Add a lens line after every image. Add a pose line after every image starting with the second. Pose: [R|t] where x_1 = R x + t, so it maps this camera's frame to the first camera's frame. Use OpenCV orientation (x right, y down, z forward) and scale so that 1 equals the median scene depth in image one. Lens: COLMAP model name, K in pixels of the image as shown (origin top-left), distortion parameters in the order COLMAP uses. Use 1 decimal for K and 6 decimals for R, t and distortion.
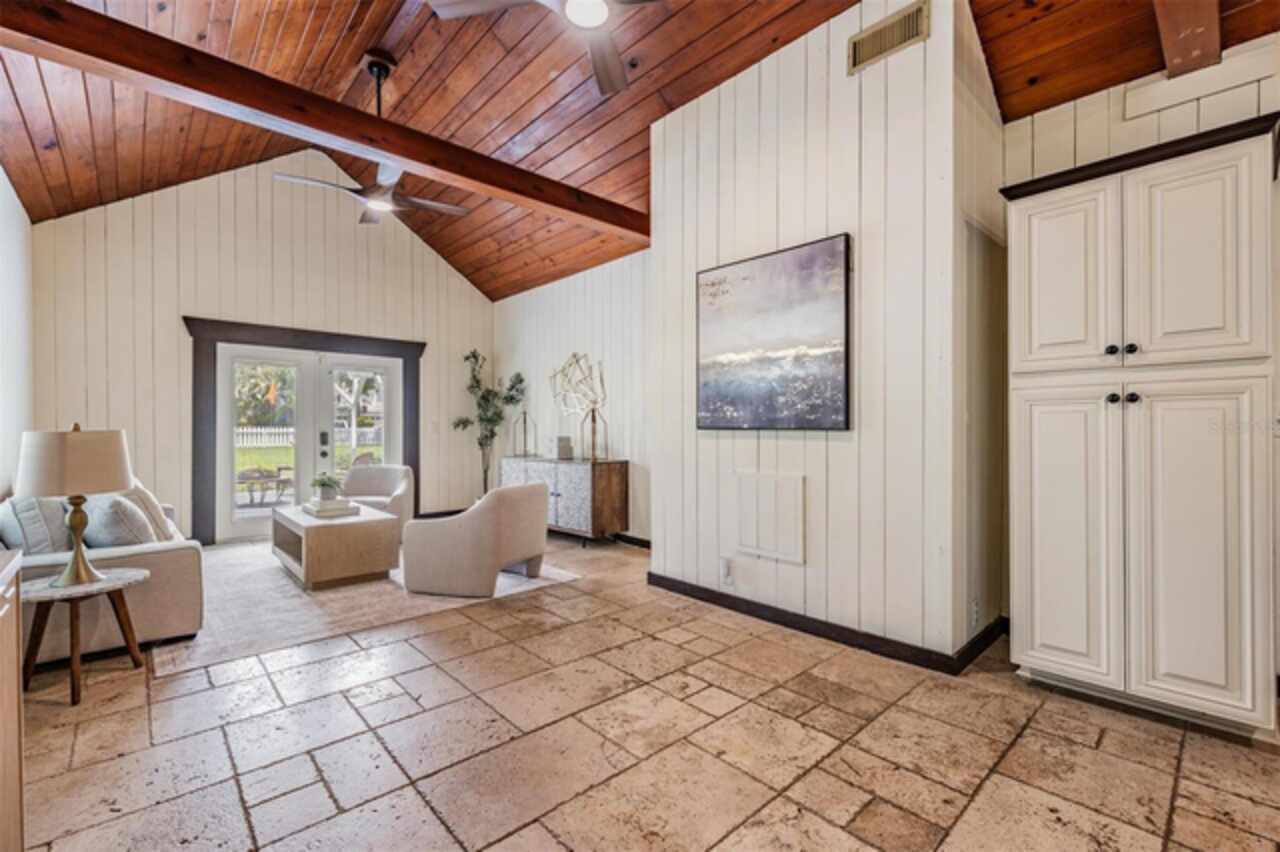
lens RADIAL K [[550.5, 0, 635.2], [0, 550.5, 423.9], [0, 0, 1]] dist [-0.000418, 0.000121]
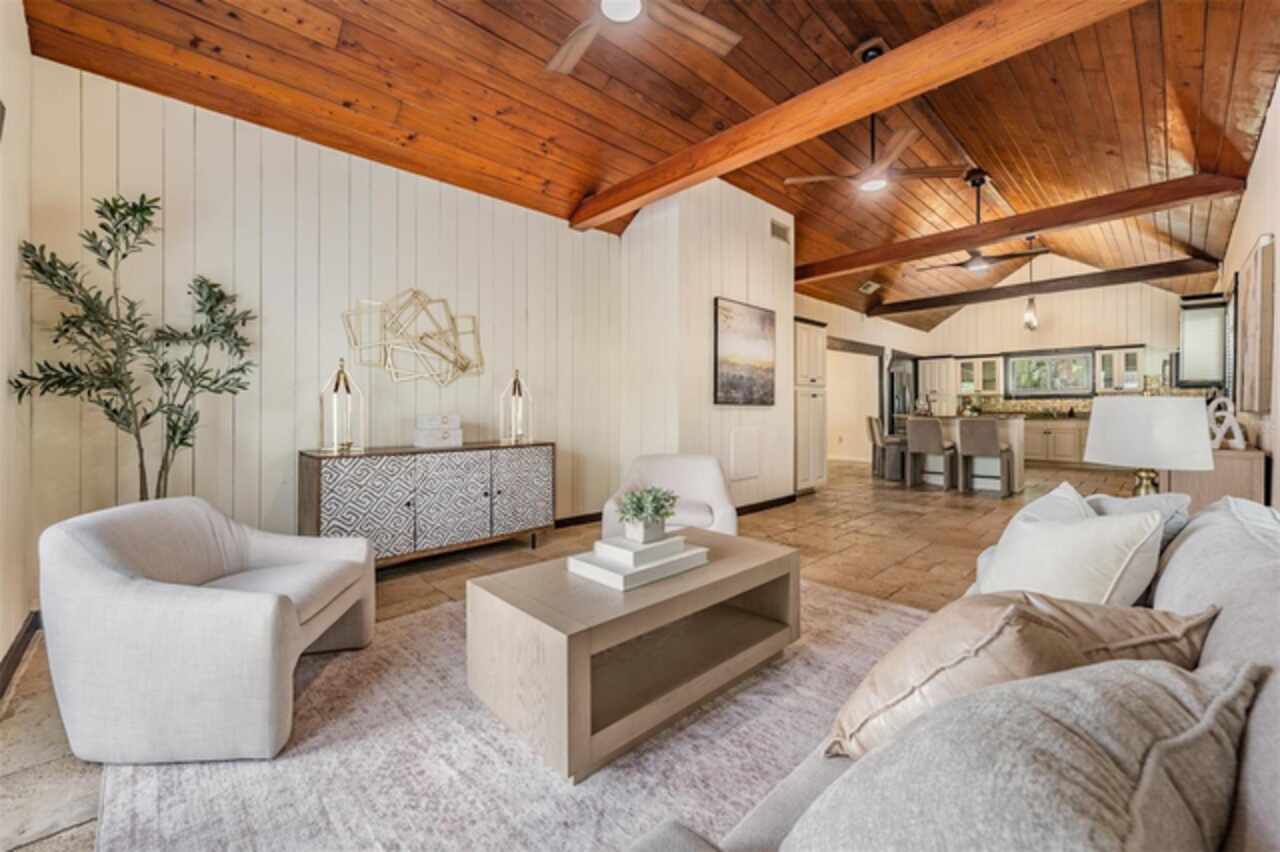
lens RADIAL K [[505.7, 0, 639.0], [0, 505.7, 412.6], [0, 0, 1]] dist [-0.000589, -0.000098]
pose [[-0.027330, 0.002417, 0.999624, -0.739980], [-0.001962, 0.999995, -0.002472, 0.021131], [-0.999625, -0.002029, -0.027325, 0.756524]]
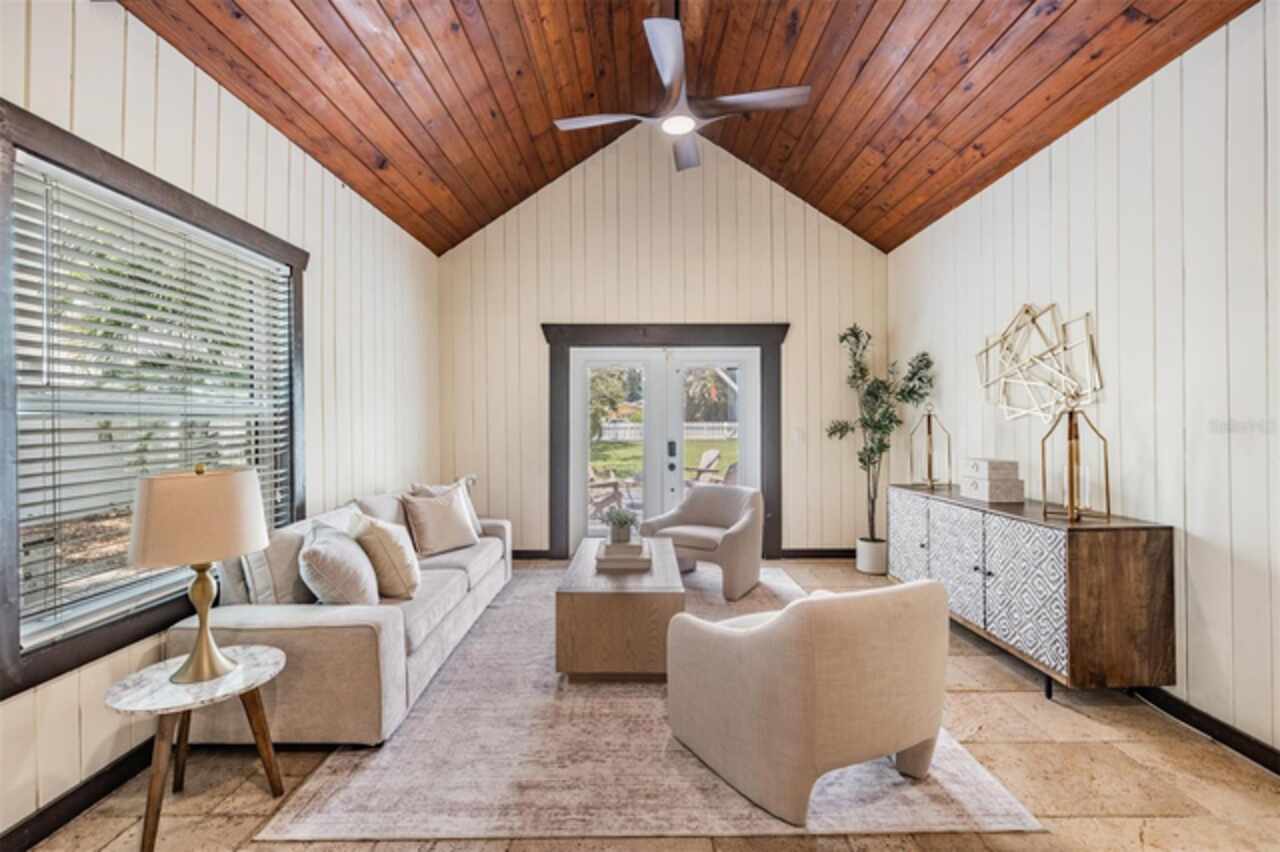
lens RADIAL K [[550.5, 0, 635.2], [0, 550.5, 423.9], [0, 0, 1]] dist [-0.000418, 0.000121]
pose [[0.735054, -0.001212, -0.678008, -0.027633], [0.011029, 0.999887, 0.010169, -0.022533], [0.677919, -0.014953, 0.734985, 0.349183]]
